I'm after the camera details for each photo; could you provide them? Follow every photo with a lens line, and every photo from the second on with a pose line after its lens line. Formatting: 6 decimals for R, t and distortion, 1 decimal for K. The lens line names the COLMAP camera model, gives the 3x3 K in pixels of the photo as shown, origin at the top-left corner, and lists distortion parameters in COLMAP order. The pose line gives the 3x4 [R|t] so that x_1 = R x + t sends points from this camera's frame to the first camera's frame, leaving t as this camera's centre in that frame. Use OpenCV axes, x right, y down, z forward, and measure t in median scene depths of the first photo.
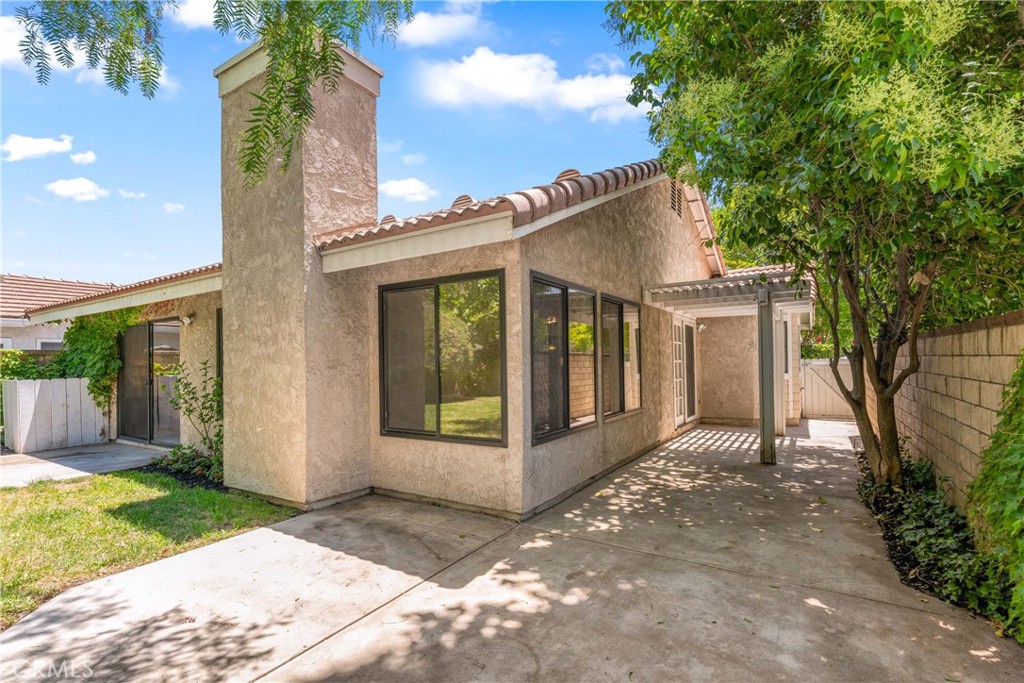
lens RADIAL K [[477.5, 0, 511.4], [0, 477.5, 359.0], [0, 0, 1]] dist [-0.005605, -0.000428]
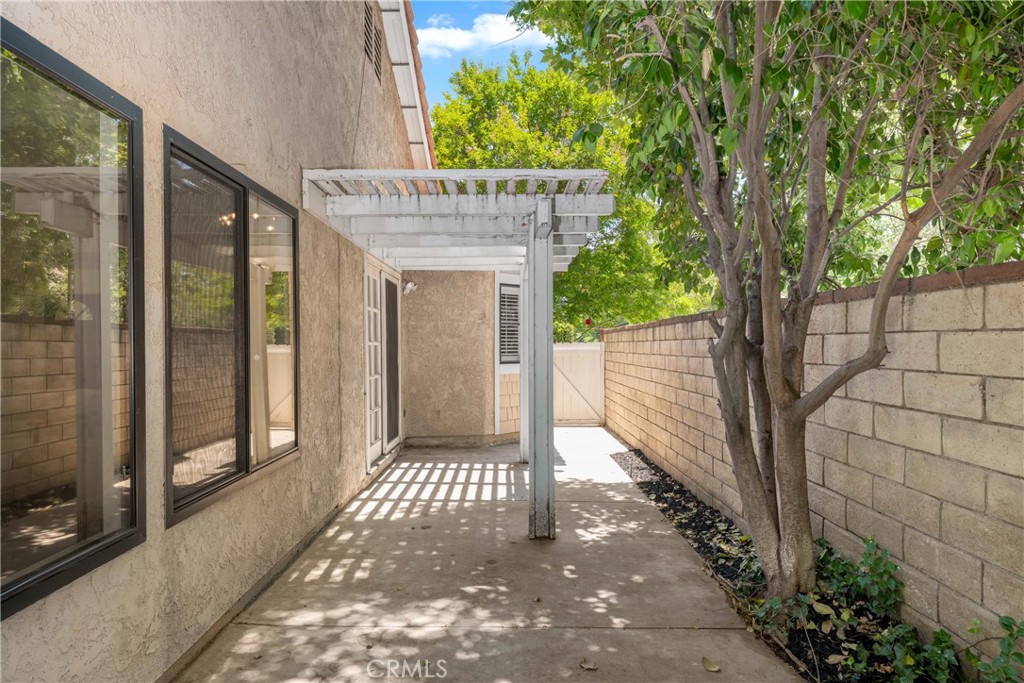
lens RADIAL K [[611.4, 0, 512.0], [0, 611.4, 341.5], [0, 0, 1]] dist [0.002961, -0.000098]
pose [[0.837253, 0.012144, 0.546680, 0.182100], [-0.011354, 0.999924, -0.004823, 0.007603], [-0.546697, -0.002169, 0.837327, 0.593061]]
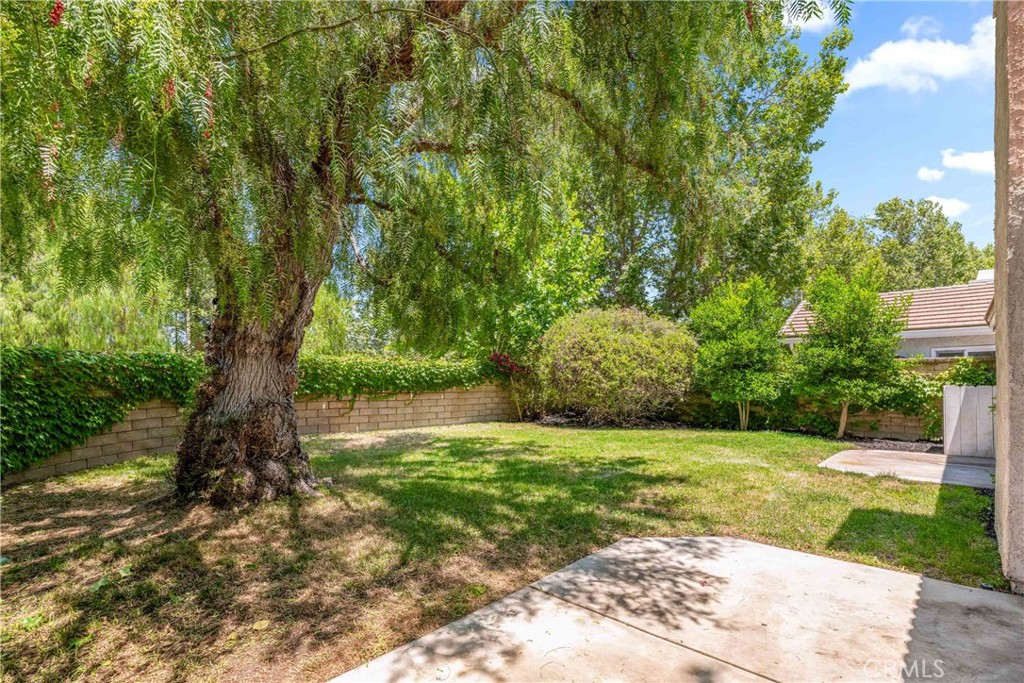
lens RADIAL K [[477.5, 0, 511.4], [0, 477.5, 359.0], [0, 0, 1]] dist [-0.005605, -0.000428]
pose [[-0.190156, -0.028493, -0.981340, 0.310087], [0.011470, 0.999446, -0.031241, 0.009442], [0.981687, -0.017196, -0.189724, 0.395540]]
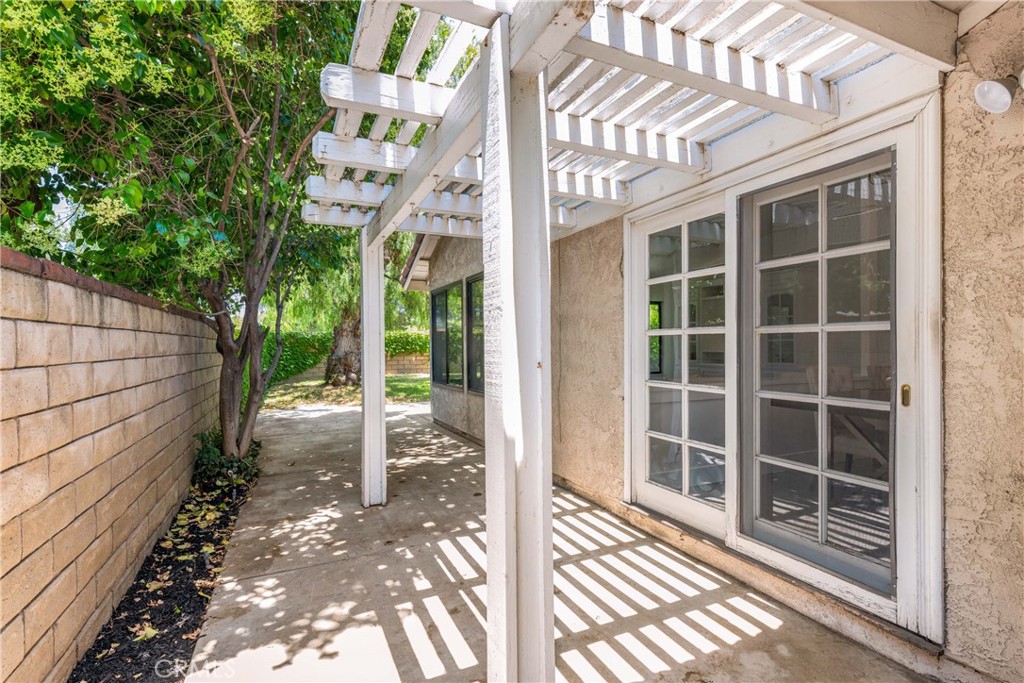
lens RADIAL K [[509.4, 0, 512.0], [0, 509.4, 341.5], [0, 0, 1]] dist [-0.001193, -0.000097]
pose [[-0.551252, 0.009249, -0.834288, 1.347048], [0.015810, 0.999875, 0.000638, 0.012814], [0.834189, -0.012839, -0.551329, 2.056205]]
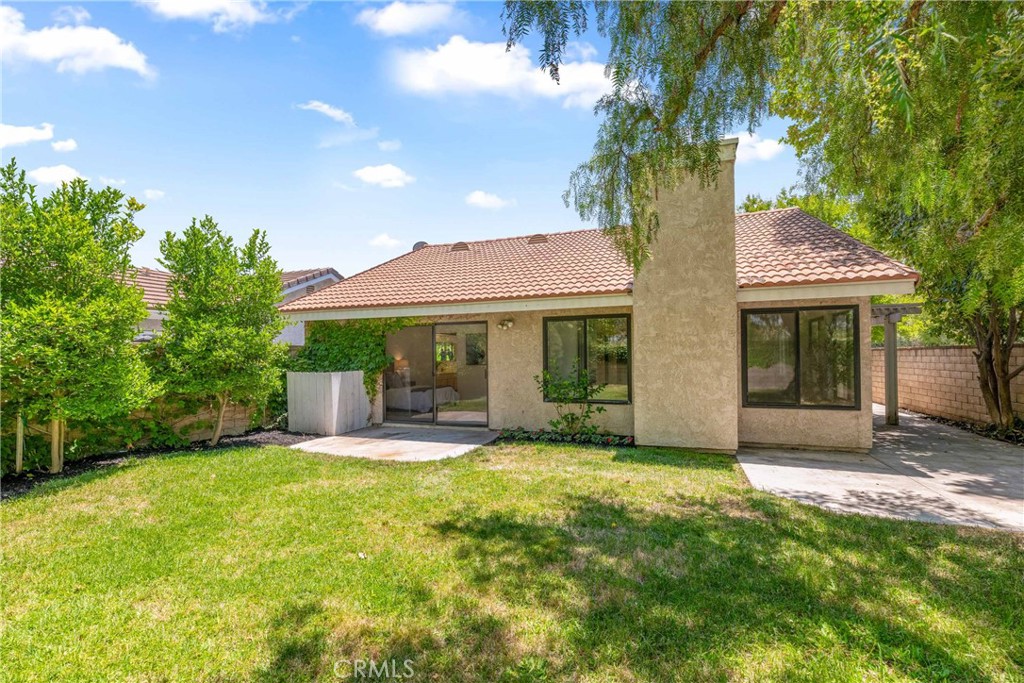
lens RADIAL K [[459.4, 0, 516.2], [0, 459.4, 347.8], [0, 0, 1]] dist [-0.000494, -0.000040]
pose [[0.977958, 0.008231, 0.208642, -1.296795], [-0.006428, 0.999936, -0.009316, -0.011708], [-0.208705, 0.007770, 0.977948, -0.287038]]
